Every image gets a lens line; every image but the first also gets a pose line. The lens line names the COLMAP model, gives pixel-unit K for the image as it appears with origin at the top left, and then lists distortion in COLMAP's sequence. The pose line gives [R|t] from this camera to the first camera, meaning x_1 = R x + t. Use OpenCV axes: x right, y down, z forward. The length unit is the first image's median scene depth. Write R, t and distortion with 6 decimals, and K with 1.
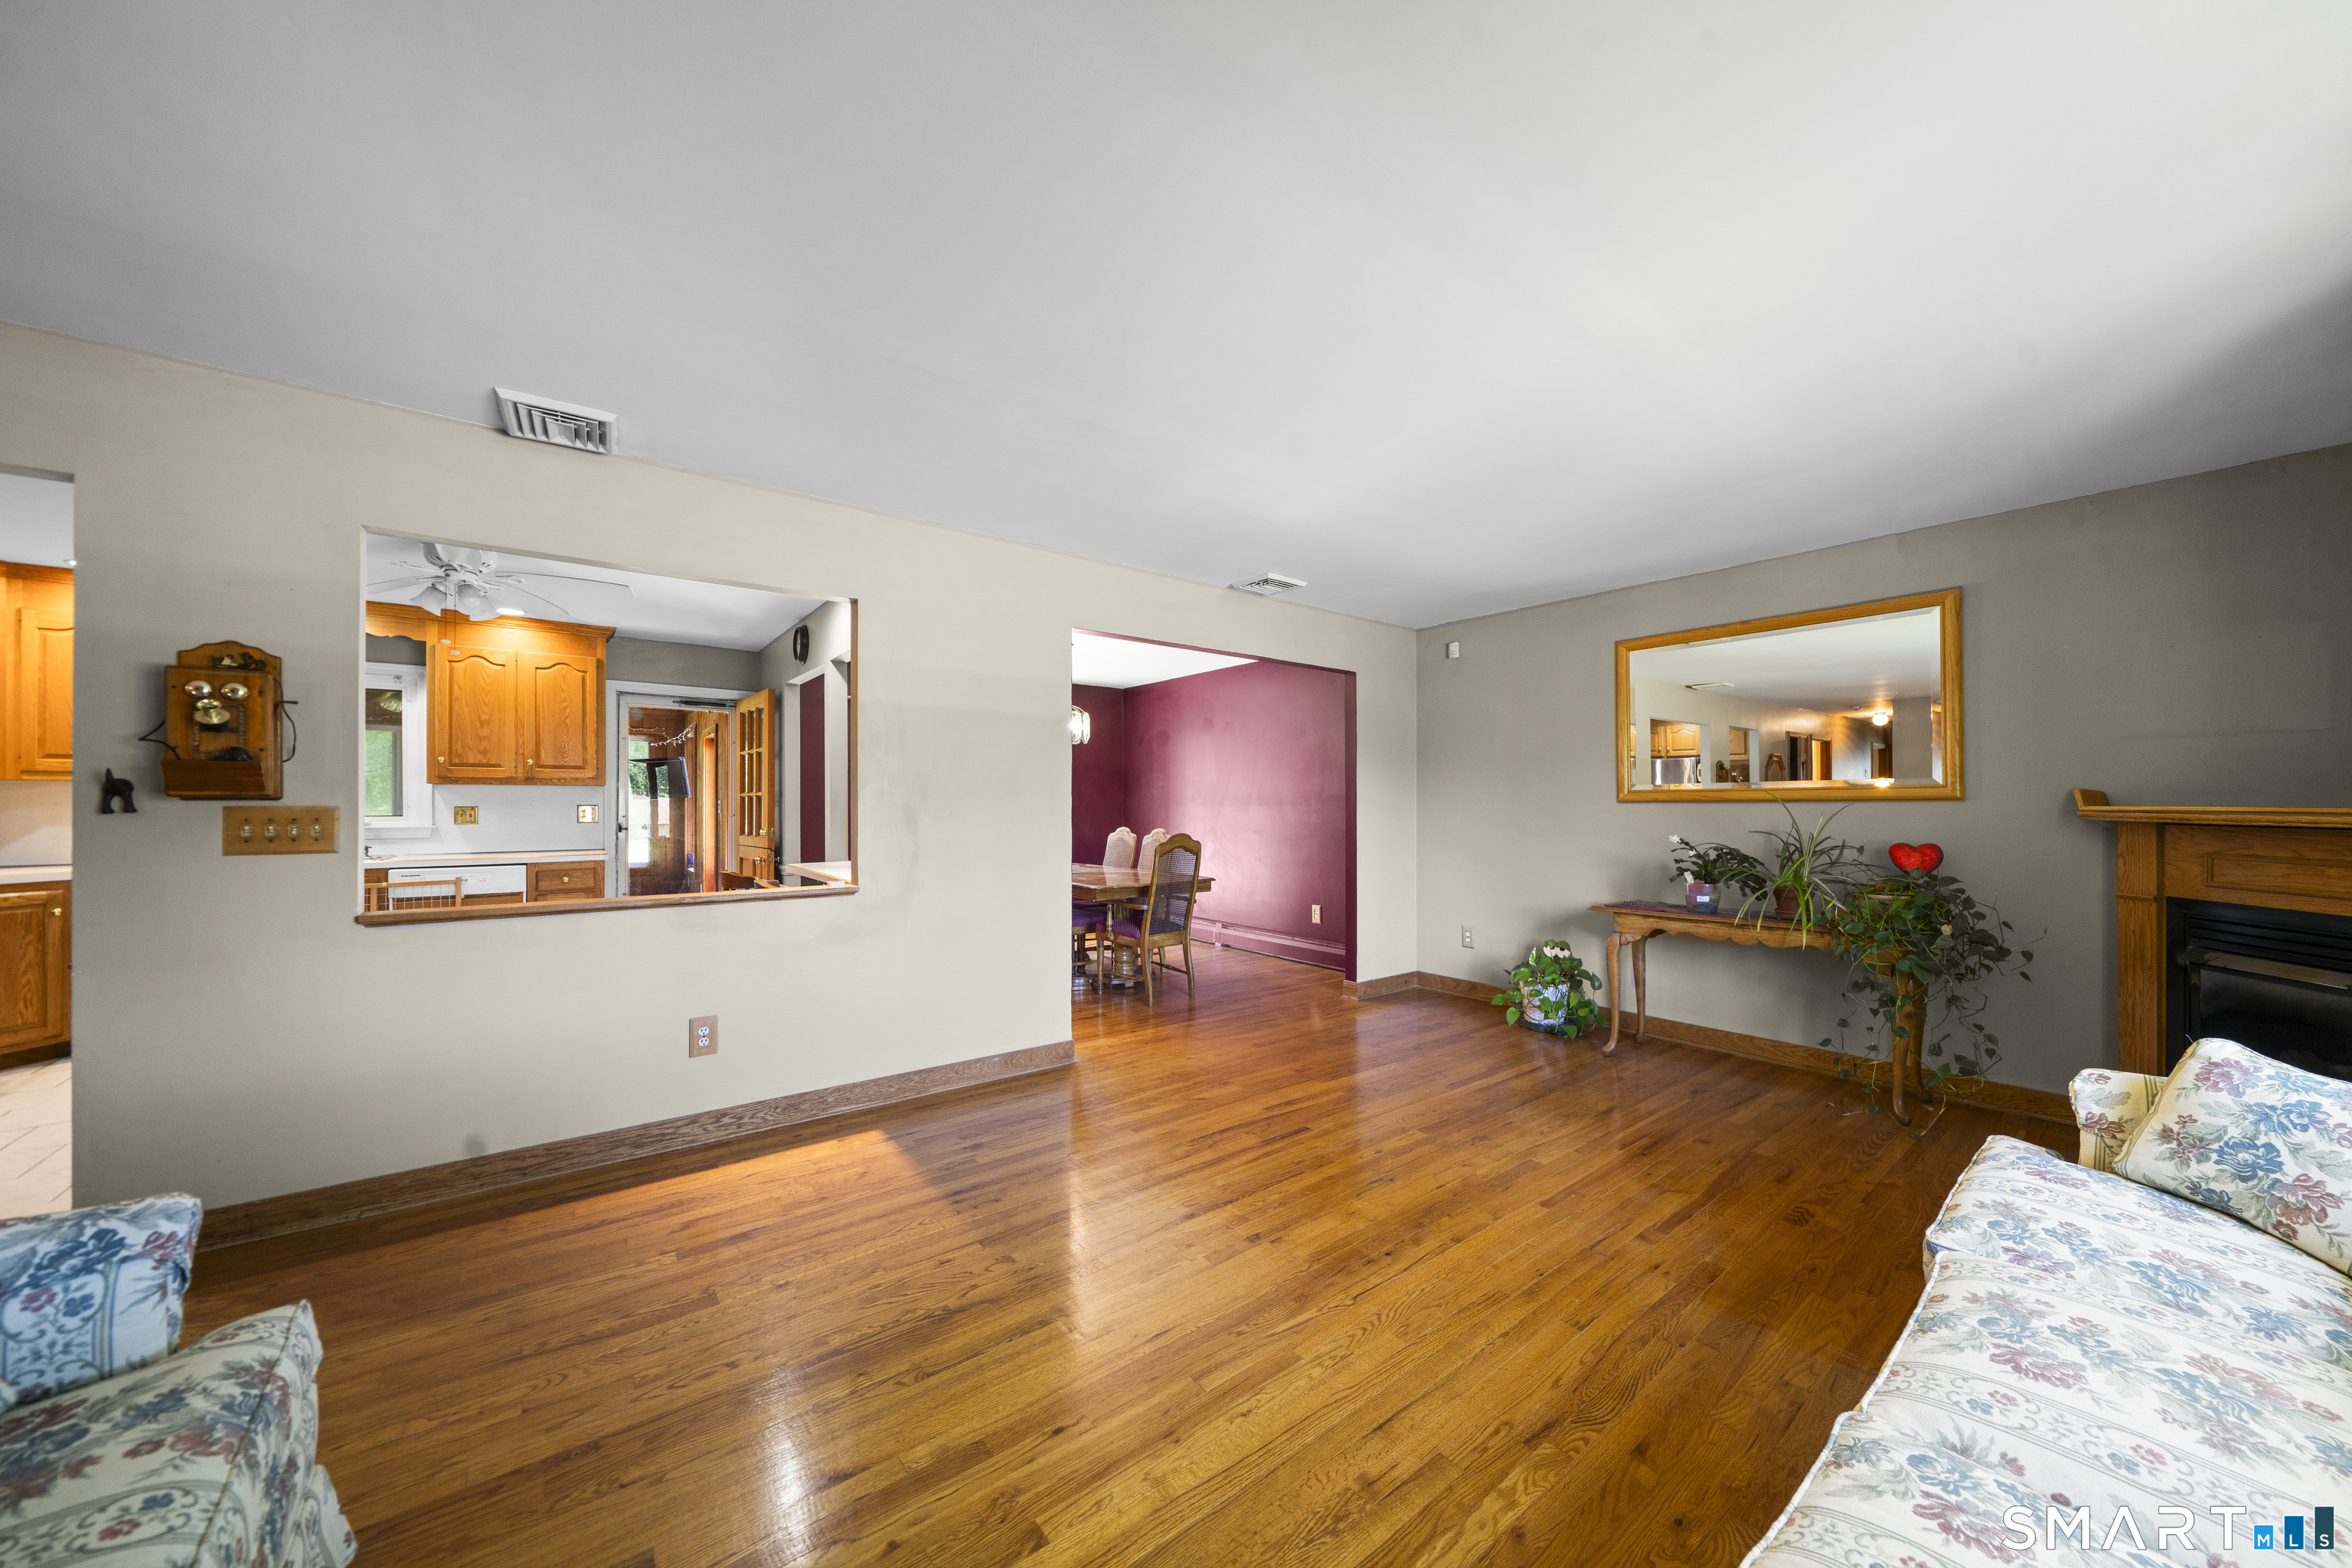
lens RADIAL K [[814.9, 0, 1187.2], [0, 814.9, 800.9], [0, 0, 1]] dist [-0.003073, 0.000029]
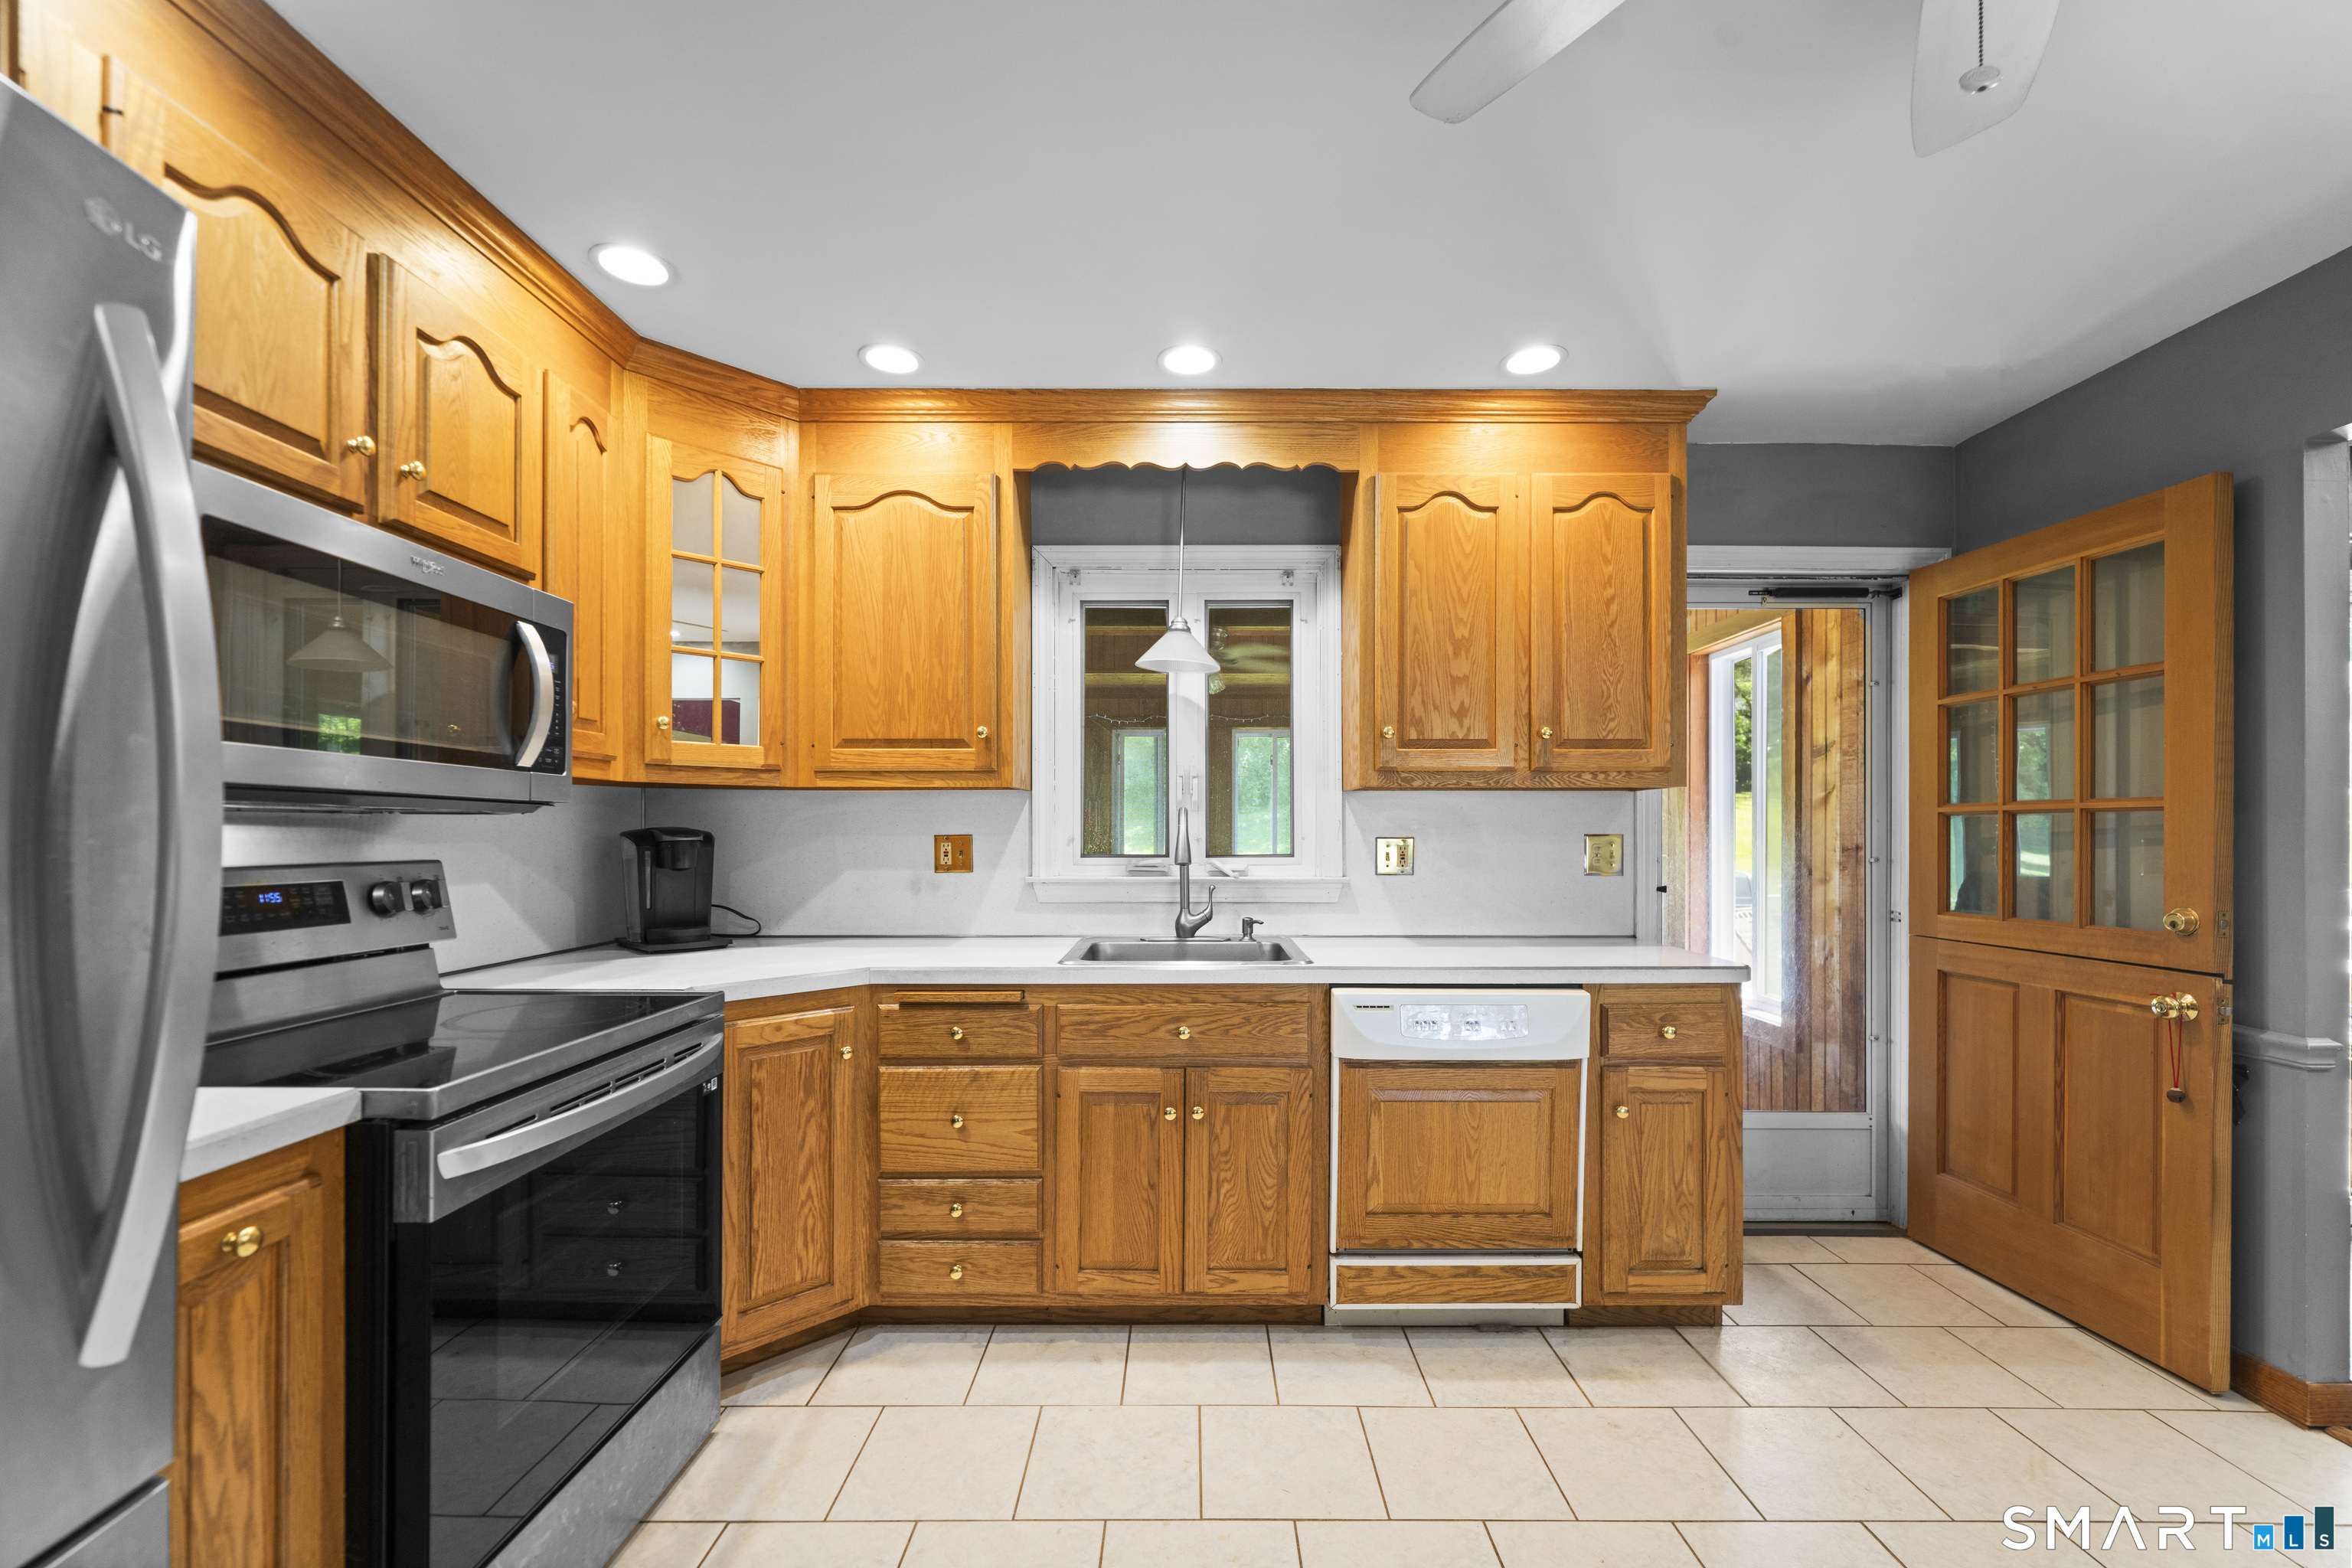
lens RADIAL K [[948.5, 0, 1191.6], [0, 948.5, 829.3], [0, 0, 1]] dist [-0.001815, 0.000238]
pose [[0.794287, 0.002680, -0.607536, -0.681098], [-0.000752, 0.999994, 0.003428, 0.000305], [0.607542, -0.002266, 0.794284, 0.518854]]
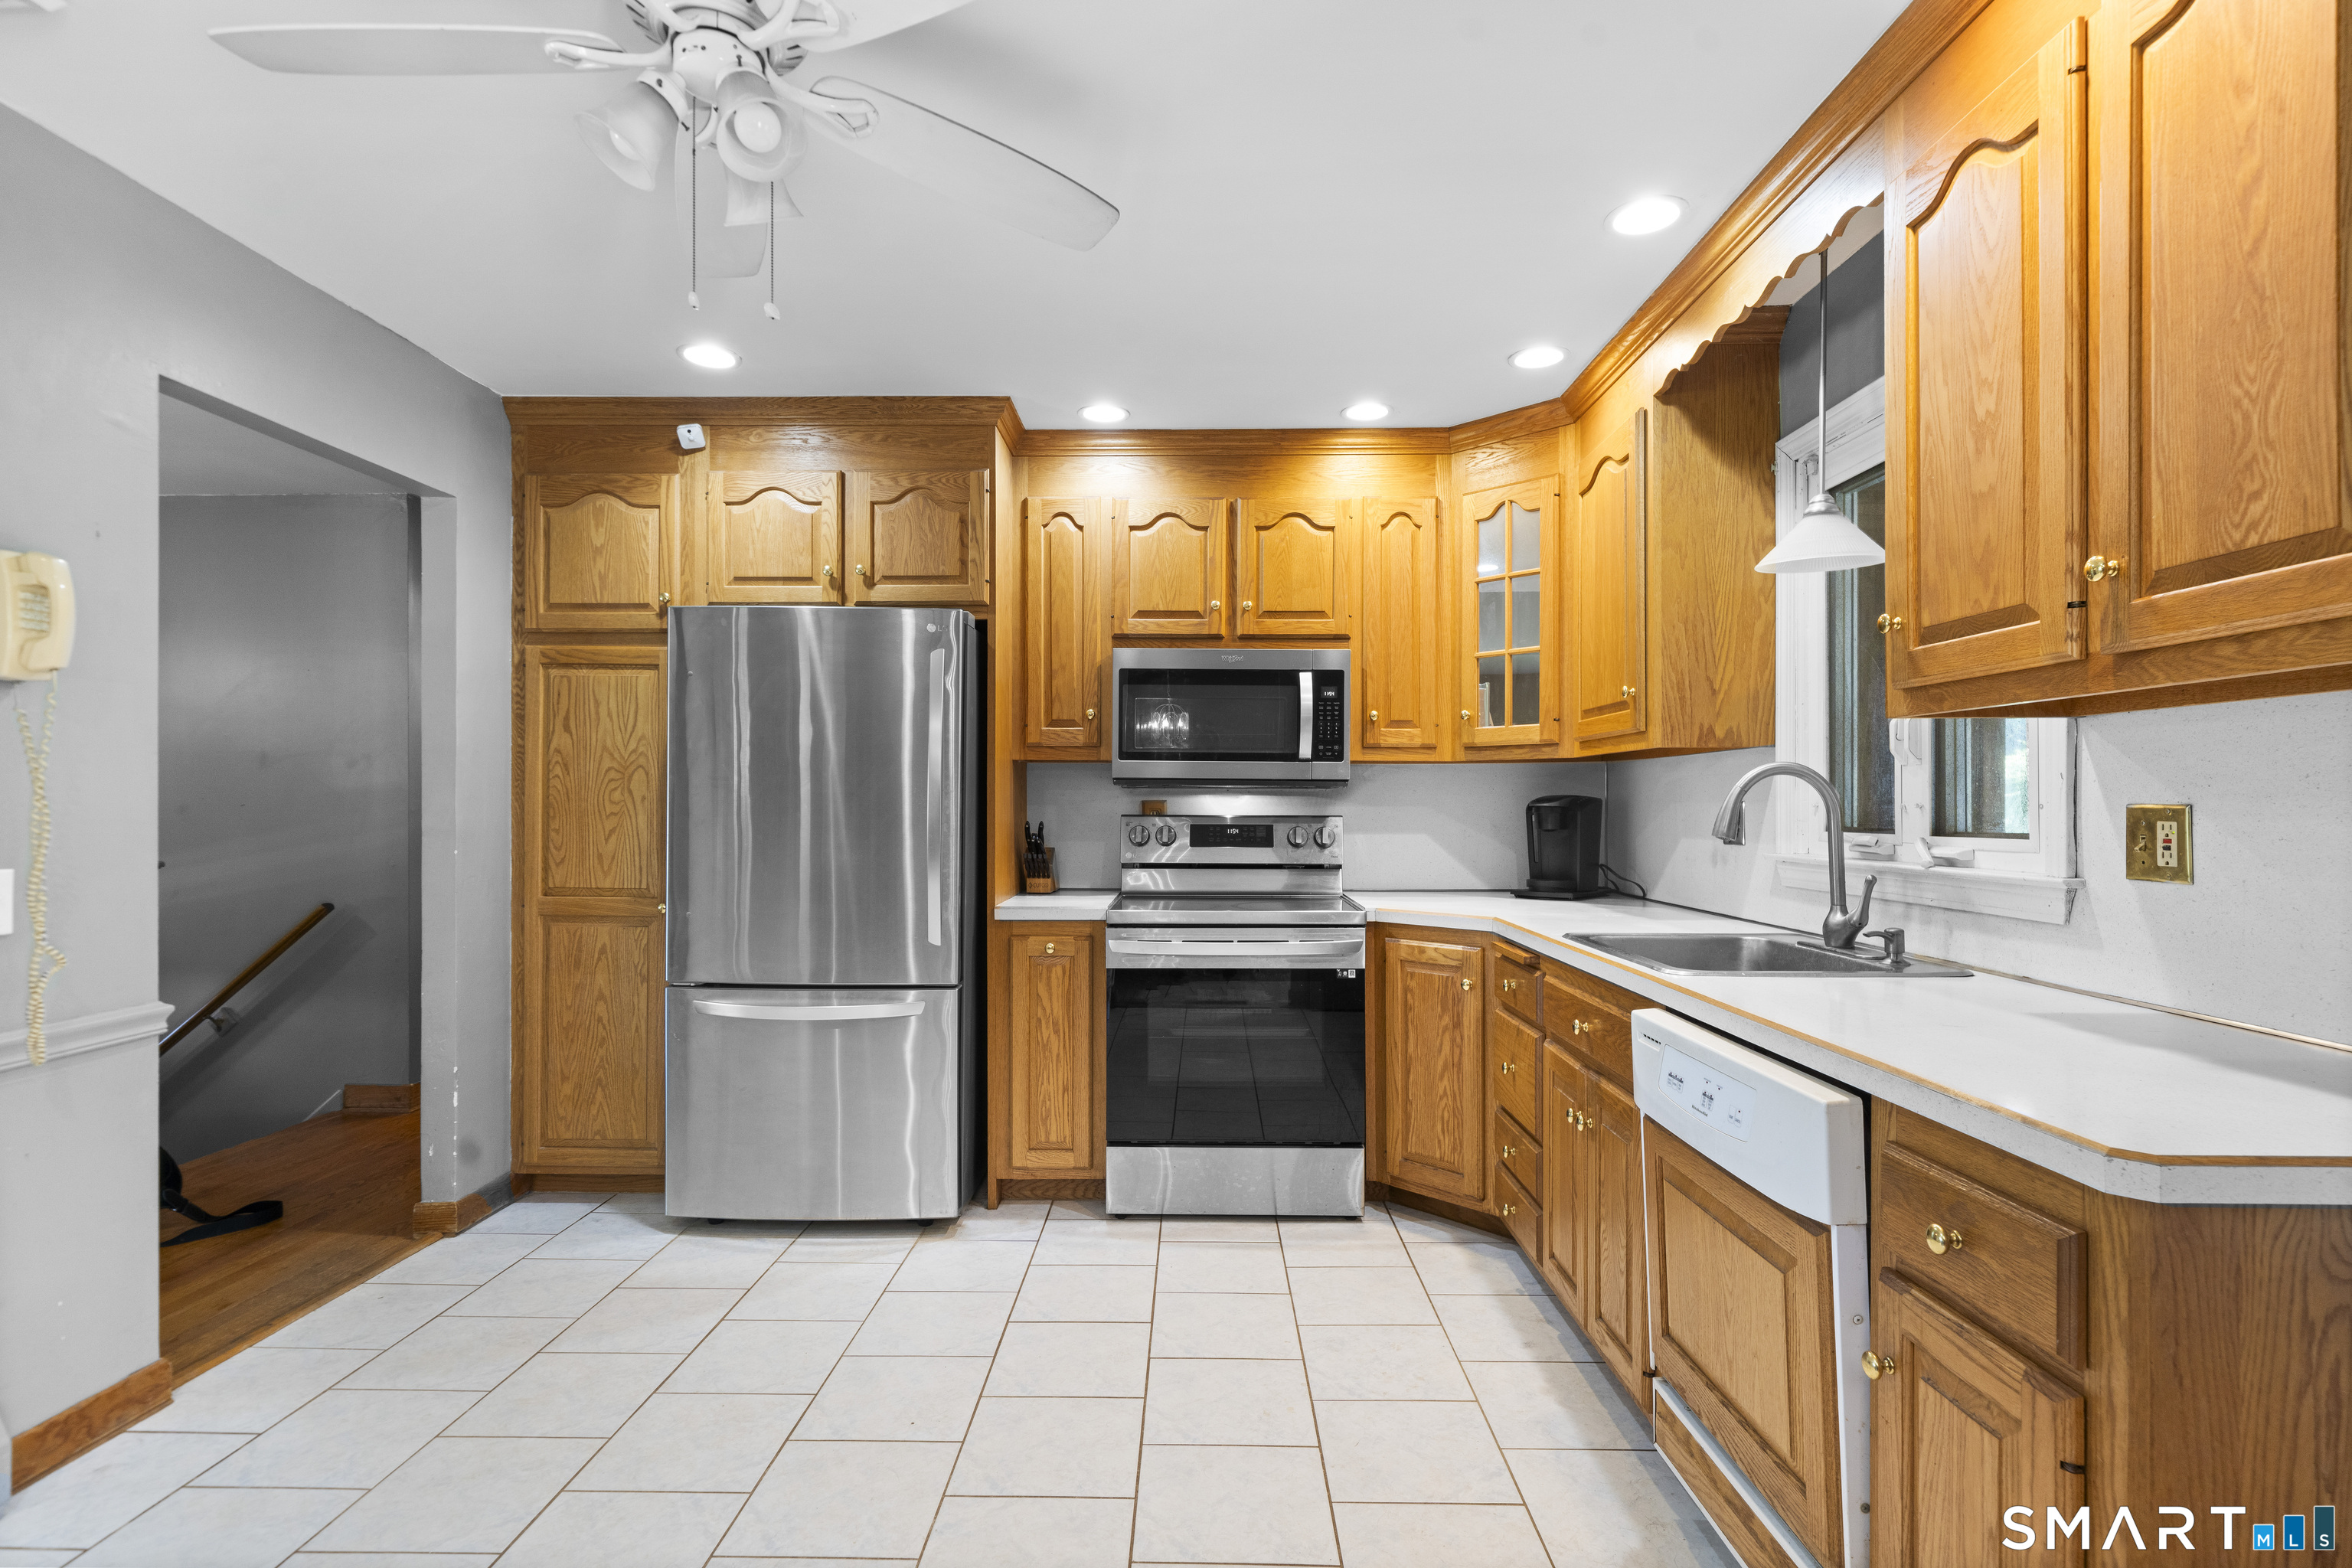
lens RADIAL K [[1132.6, 0, 1176.5], [0, 1132.6, 802.6], [0, 0, 1]] dist [0.001026, 0.000029]
pose [[-0.618421, 0.000379, -0.785847, -0.488457], [0.002414, 0.999996, -0.001417, 0.006421], [0.785843, -0.002774, -0.618420, 1.031709]]
